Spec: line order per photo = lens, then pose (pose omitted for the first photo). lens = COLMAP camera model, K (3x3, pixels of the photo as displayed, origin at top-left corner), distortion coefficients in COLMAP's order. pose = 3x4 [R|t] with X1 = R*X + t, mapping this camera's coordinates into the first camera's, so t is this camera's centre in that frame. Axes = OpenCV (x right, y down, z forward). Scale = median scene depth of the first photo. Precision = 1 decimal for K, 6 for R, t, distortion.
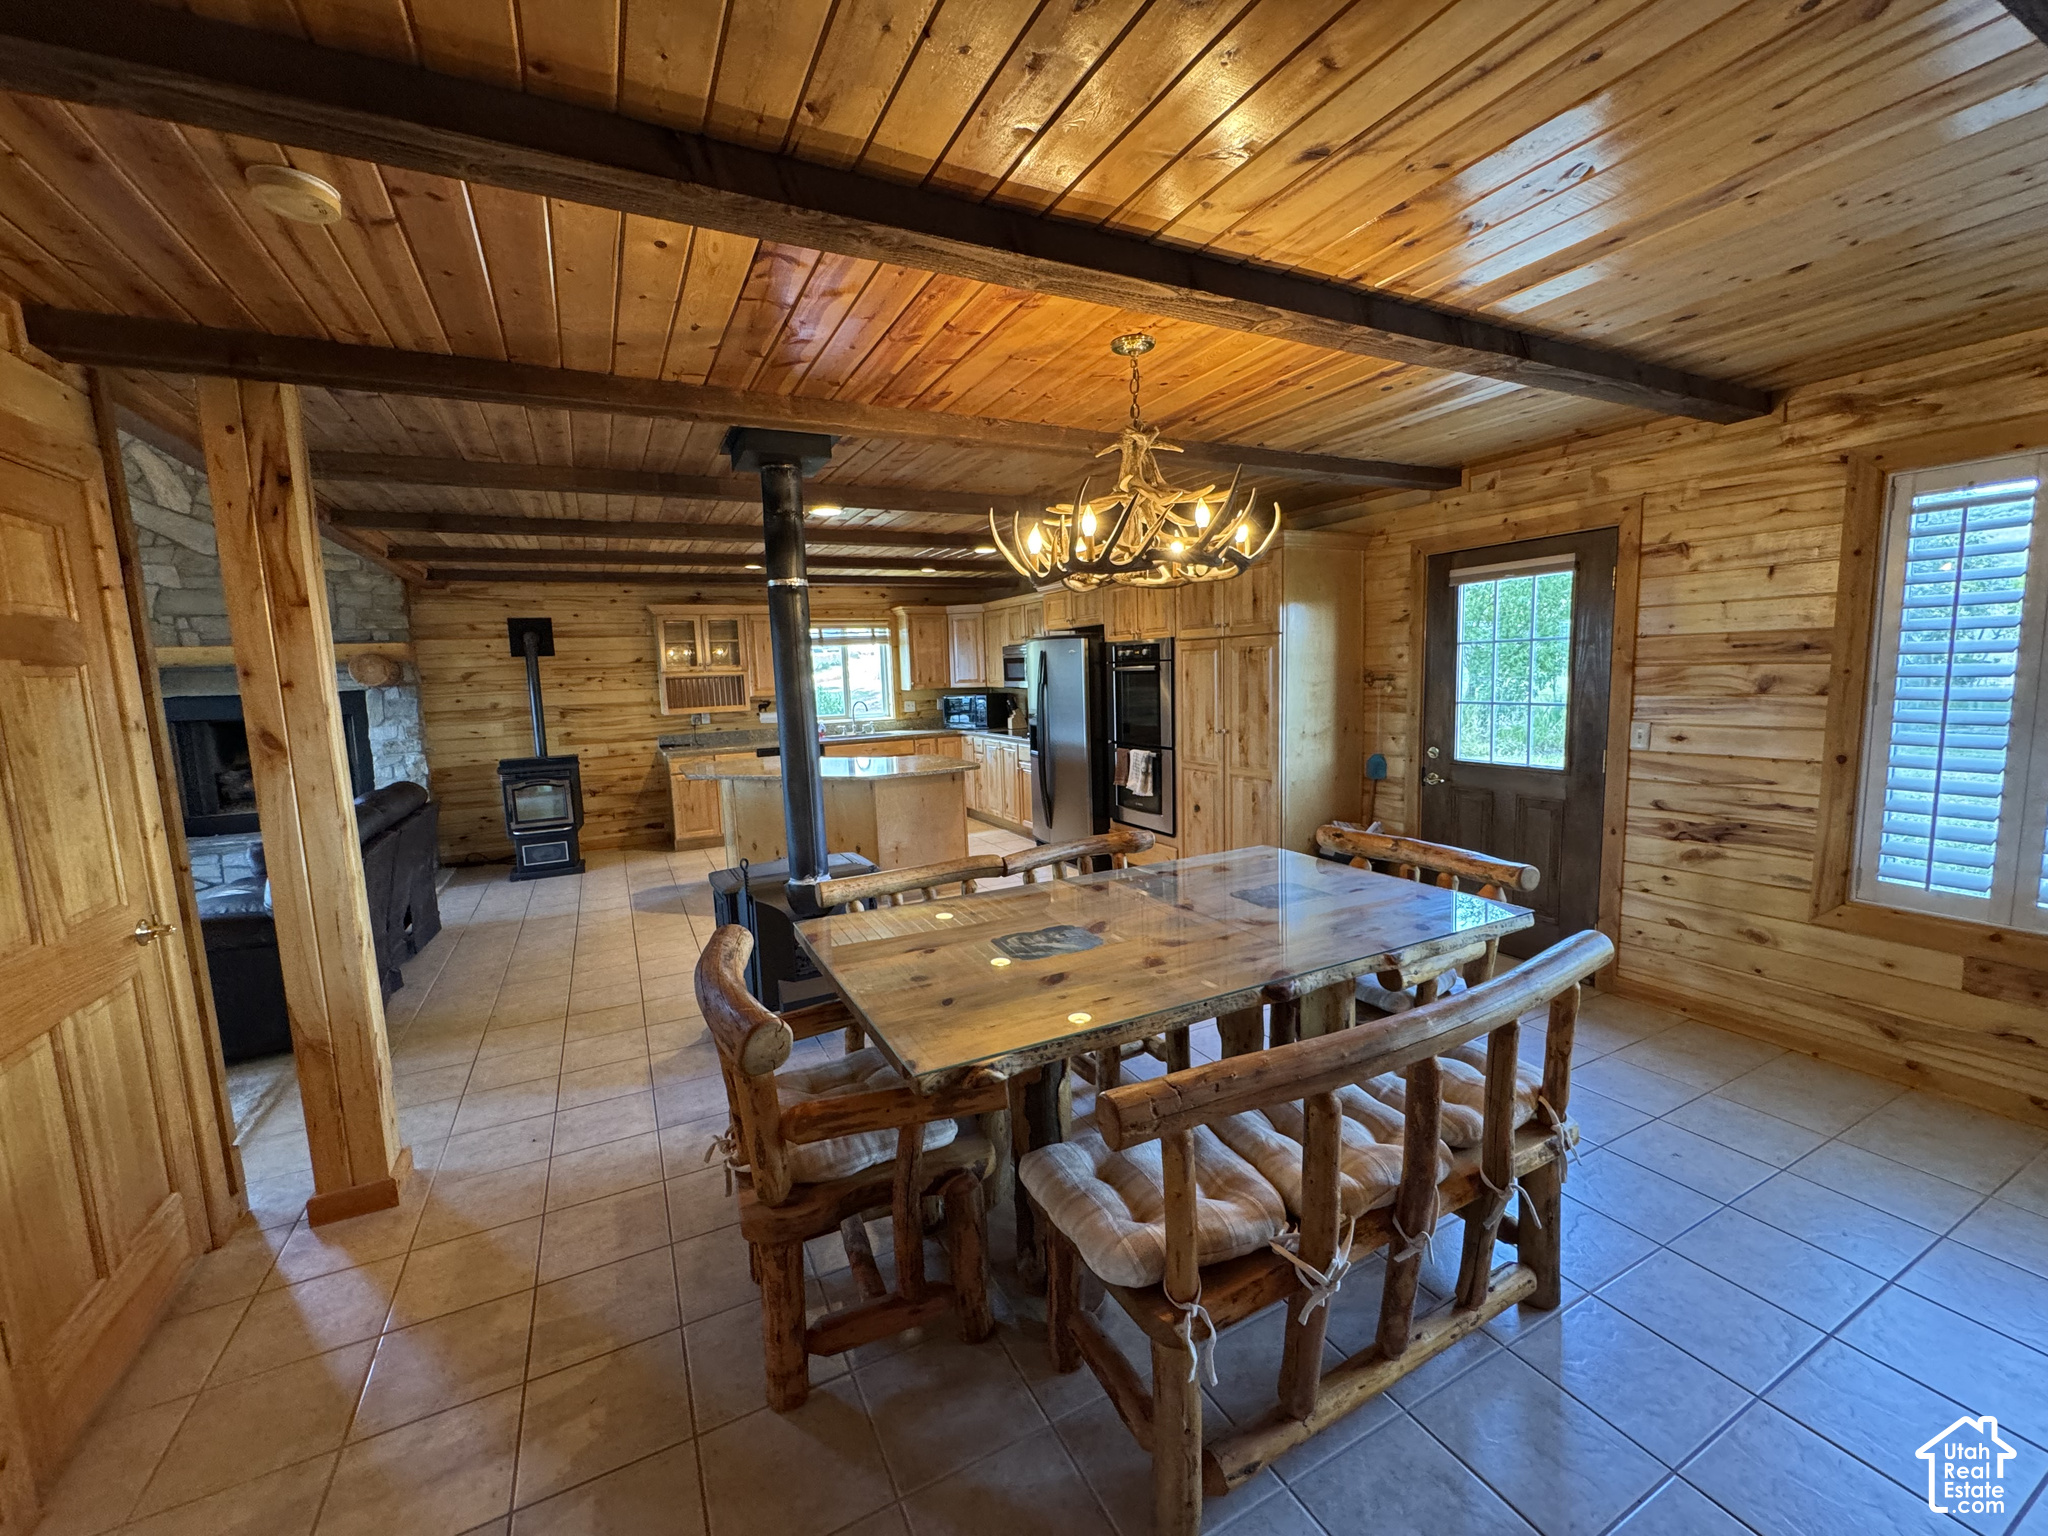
lens RADIAL K [[819.9, 0, 1020.6], [0, 819.9, 769.3], [0, 0, 1]] dist [-0.003618, 0.000906]
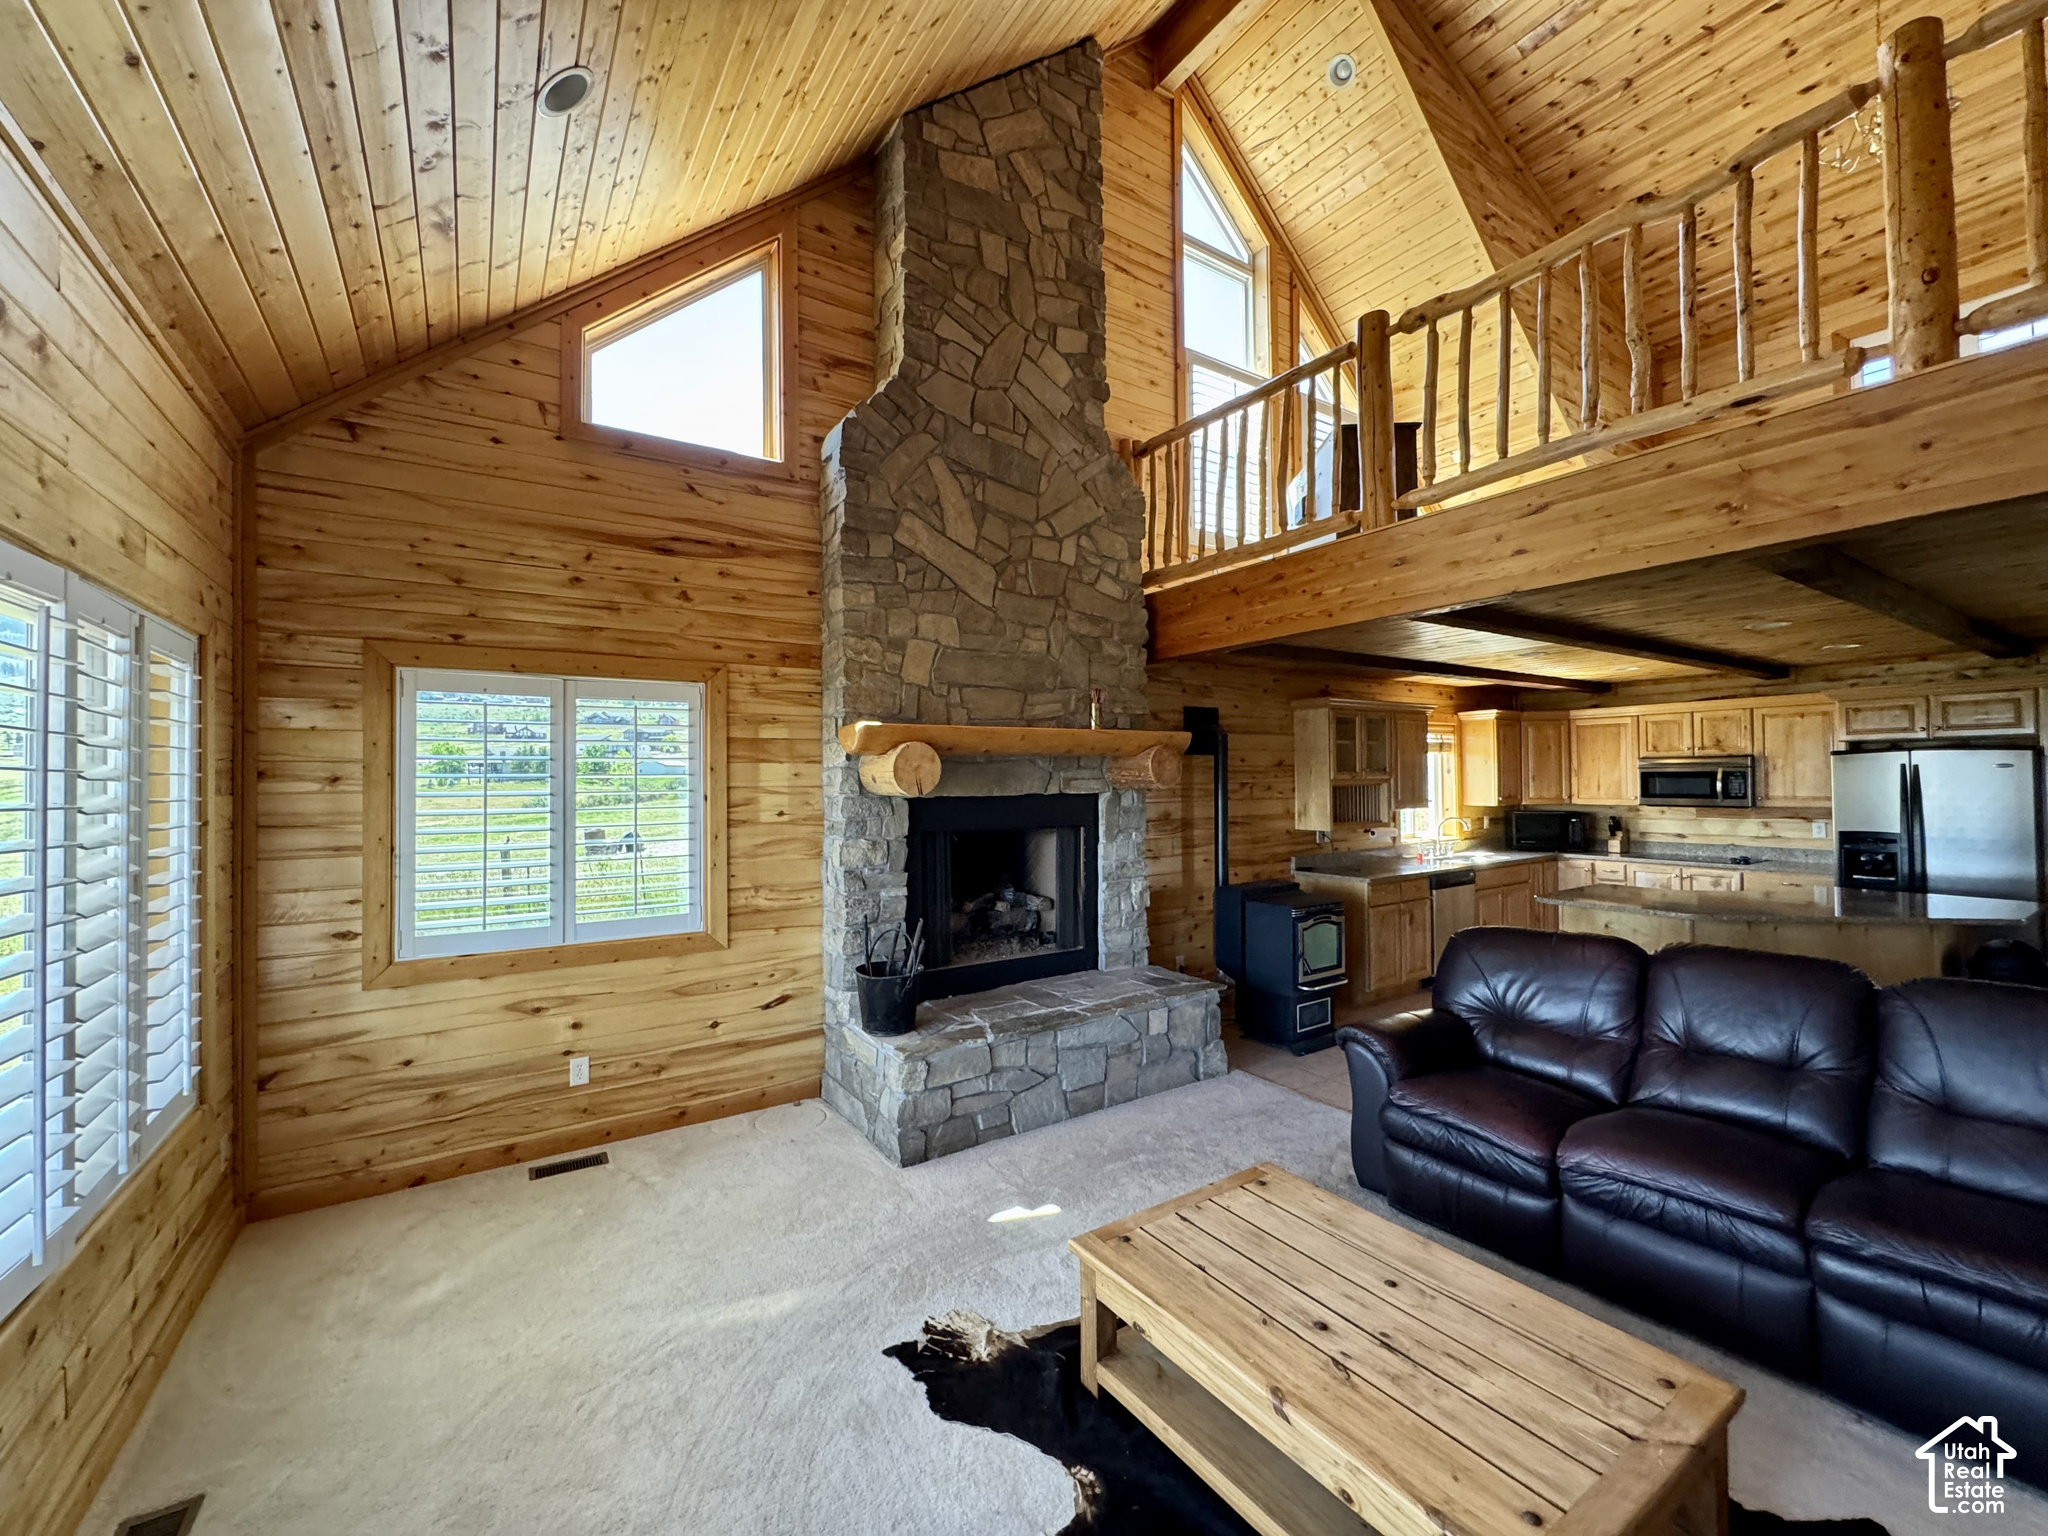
lens RADIAL K [[819.9, 0, 1025.0], [0, 819.9, 767.9], [0, 0, 1]] dist [-0.003618, 0.000906]
pose [[0.993301, 0.024603, 0.112910, -0.866836], [-0.008421, 0.989886, -0.141615, -0.011785], [-0.115252, 0.139715, 0.983462, 0.243716]]
